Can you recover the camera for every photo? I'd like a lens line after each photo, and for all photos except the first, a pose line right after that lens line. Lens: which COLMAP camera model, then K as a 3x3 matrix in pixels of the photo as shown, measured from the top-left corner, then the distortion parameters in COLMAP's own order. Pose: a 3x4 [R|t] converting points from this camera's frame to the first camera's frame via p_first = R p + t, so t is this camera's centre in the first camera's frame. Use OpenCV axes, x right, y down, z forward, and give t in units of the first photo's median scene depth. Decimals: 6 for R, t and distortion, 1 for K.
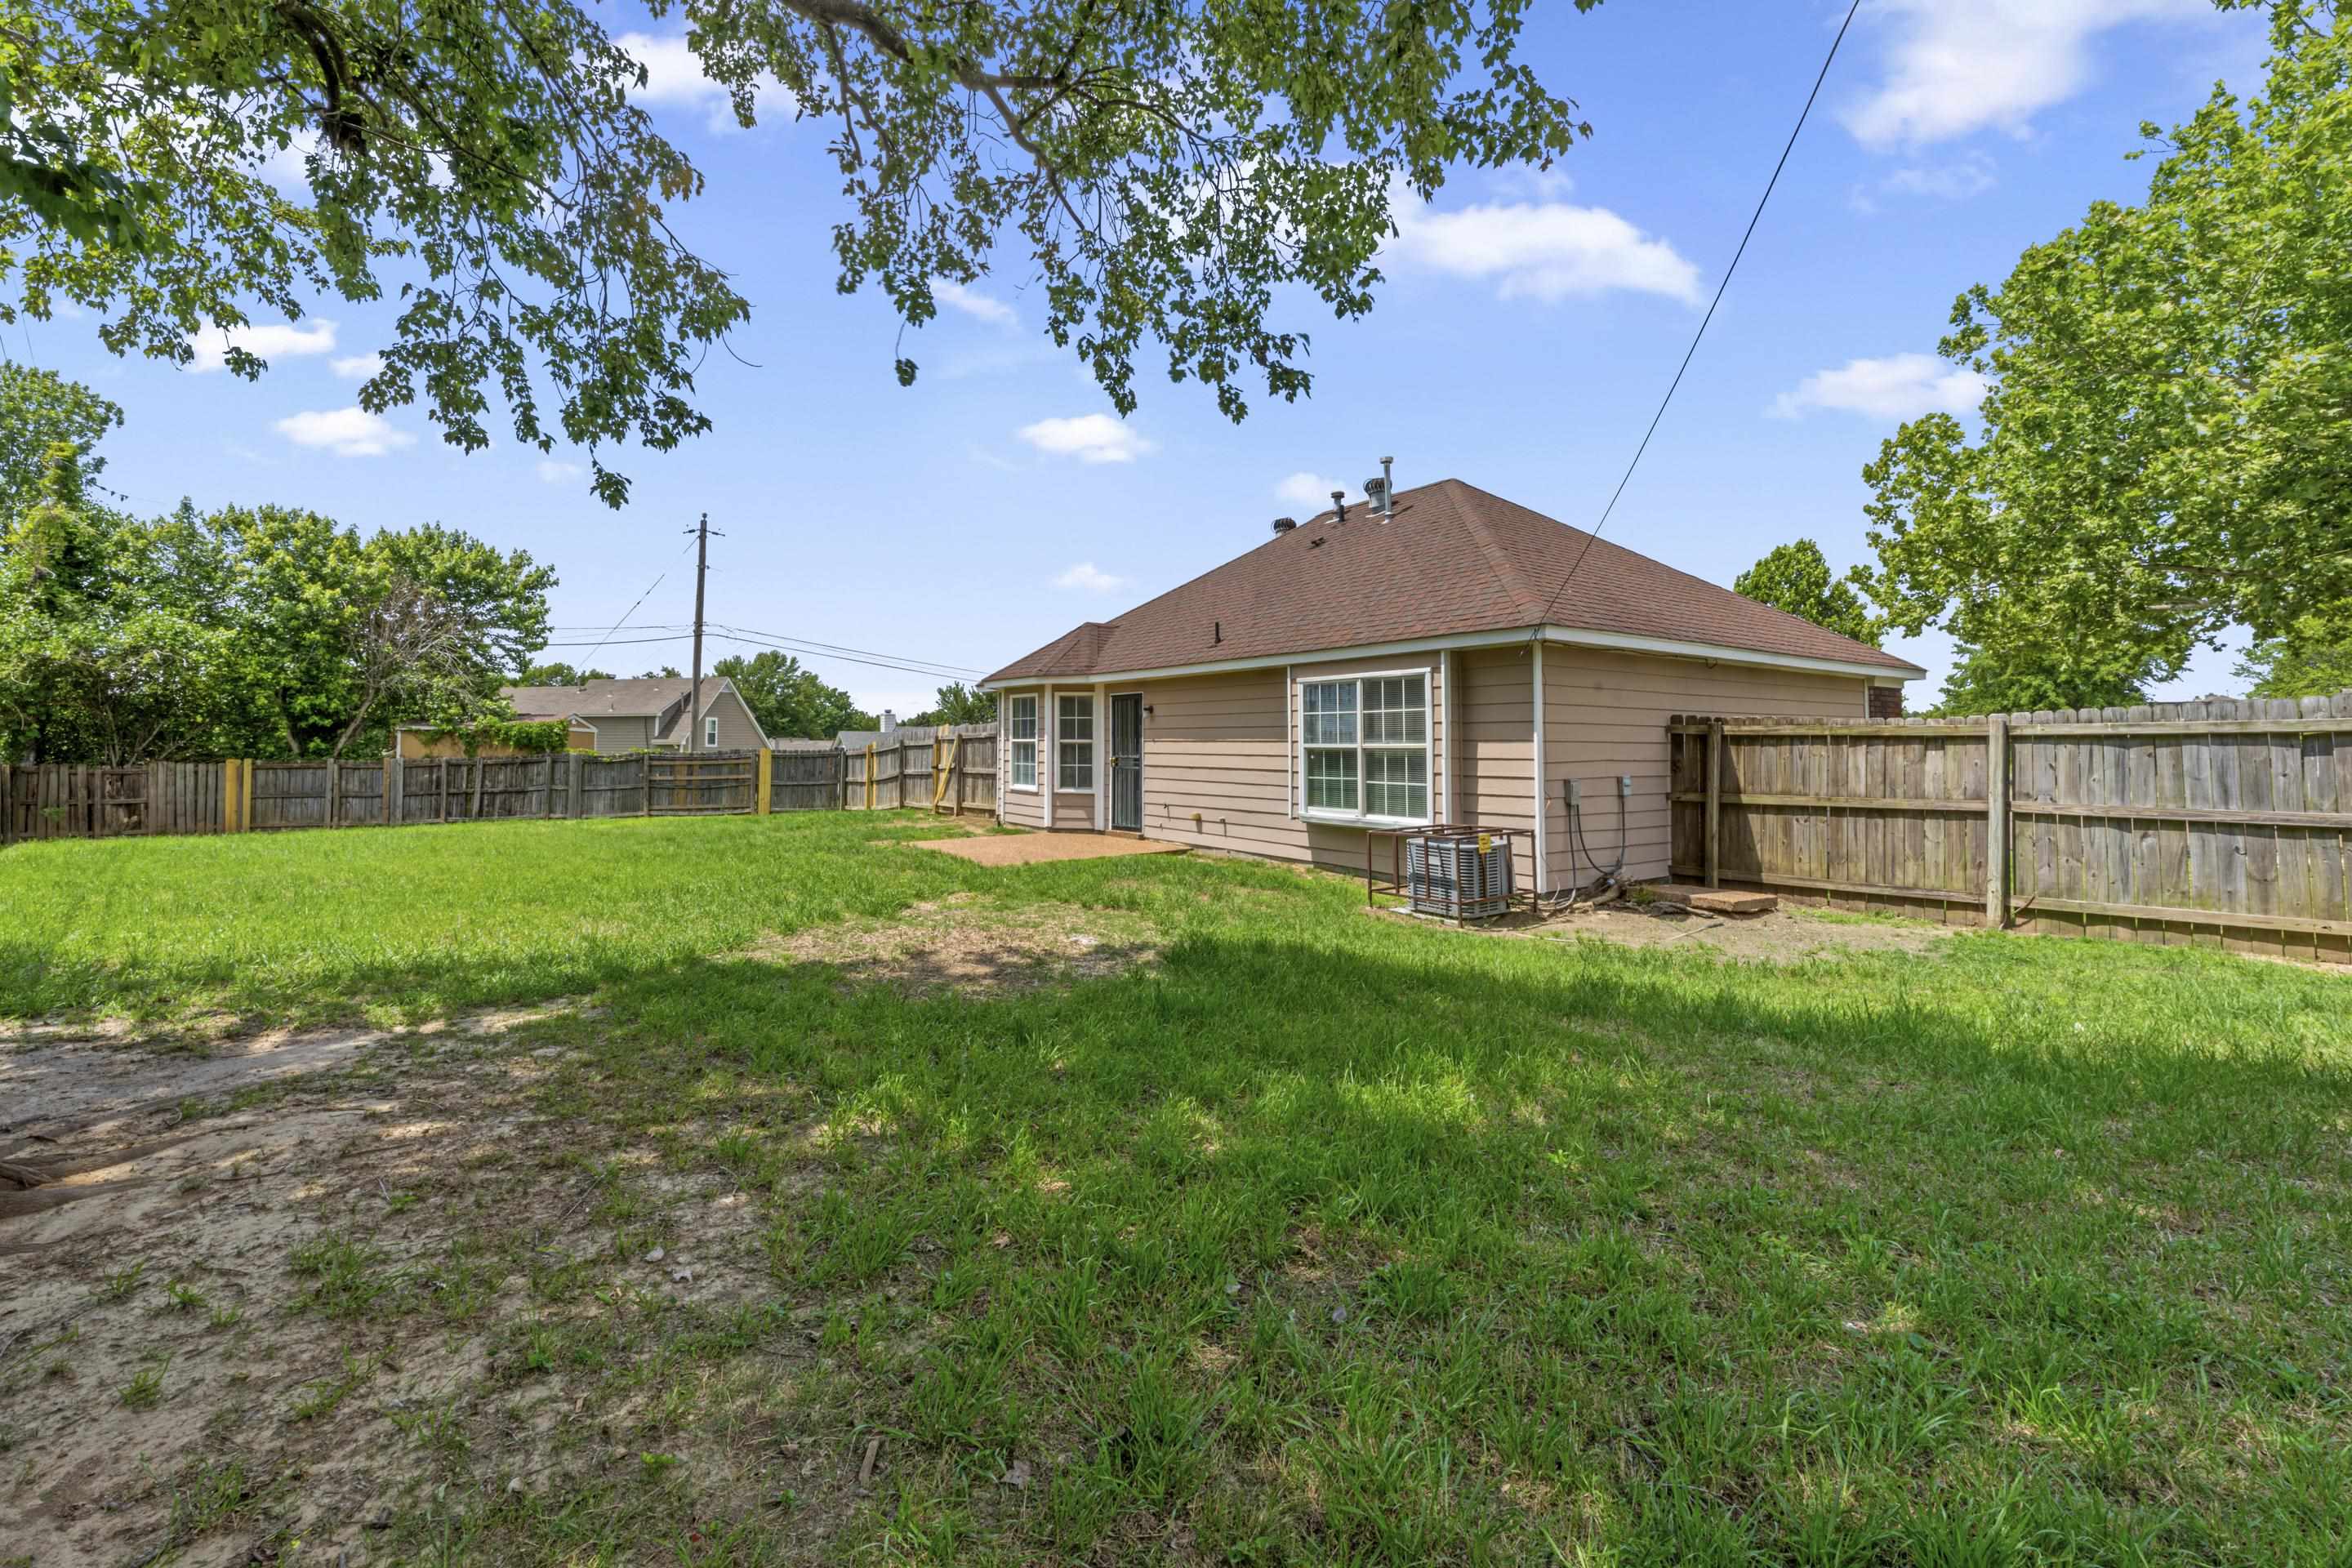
lens RADIAL K [[922.9, 0, 1164.8], [0, 922.9, 755.0], [0, 0, 1]] dist [-0.000781, 0.000710]
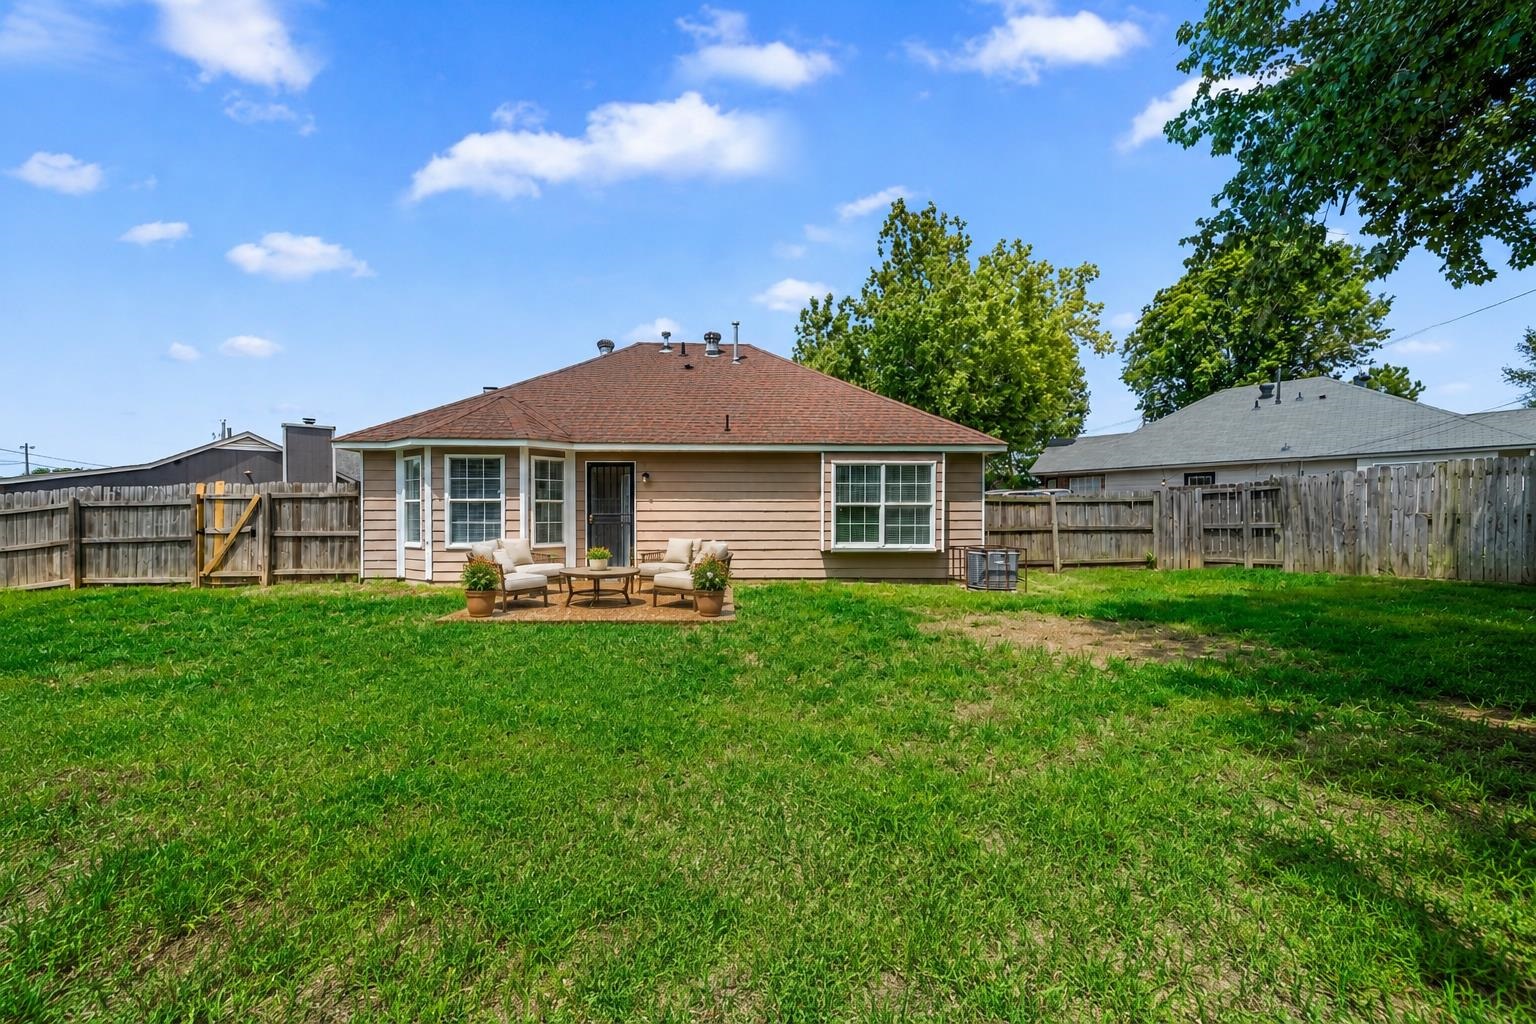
lens RADIAL K [[589.4, 0, 761.9], [0, 589.4, 516.2], [0, 0, 1]] dist [0.000387, -0.000236]
pose [[0.575208, -0.005172, 0.817991, -0.791941], [0.010688, 0.999942, -0.001194, 0.011285], [-0.817937, 0.009429, 0.575230, 0.559600]]
